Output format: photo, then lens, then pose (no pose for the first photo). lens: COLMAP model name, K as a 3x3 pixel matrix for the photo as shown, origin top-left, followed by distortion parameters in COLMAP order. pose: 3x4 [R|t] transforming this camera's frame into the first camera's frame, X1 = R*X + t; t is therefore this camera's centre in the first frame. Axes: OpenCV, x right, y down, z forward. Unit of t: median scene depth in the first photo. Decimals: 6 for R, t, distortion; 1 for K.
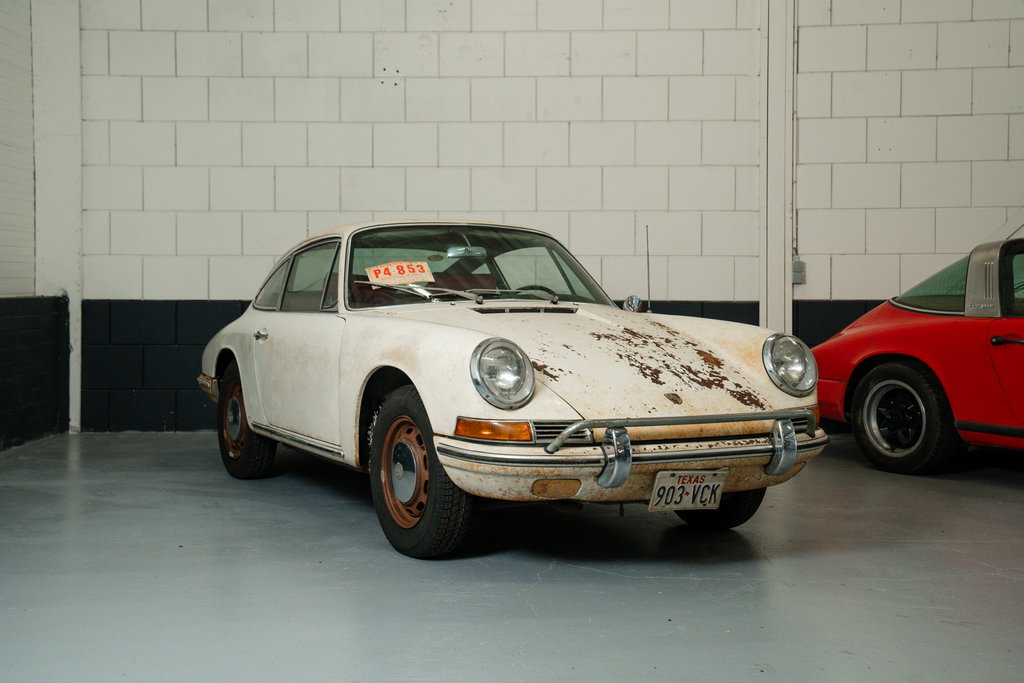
lens RADIAL K [[1344.1, 0, 512.0], [0, 1344.1, 341.5], [0, 0, 1]] dist [0.144009, 0.025613]
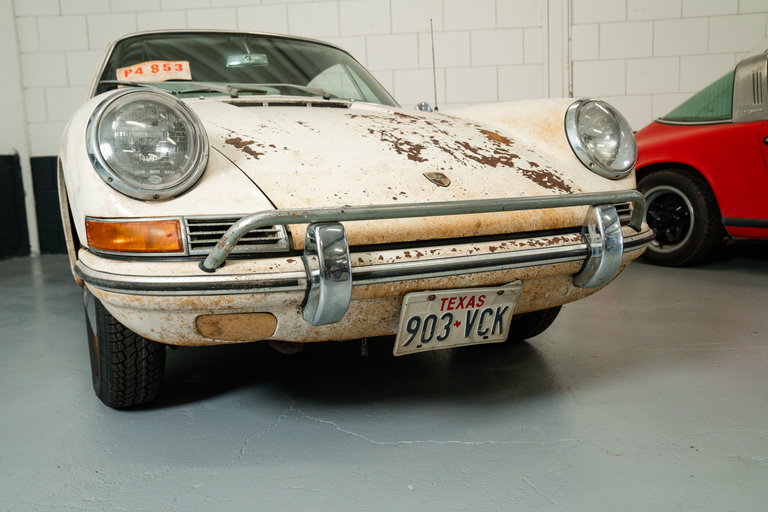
lens RADIAL K [[602.1, 0, 383.2], [0, 602.1, 286.4], [0, 0, 1]] dist [-0.009320, 0.002368]
pose [[0.997294, -0.031472, -0.066441, 0.109806], [0.039929, 0.990701, 0.130065, 0.054006], [0.061730, -0.132366, 0.989277, 0.688092]]
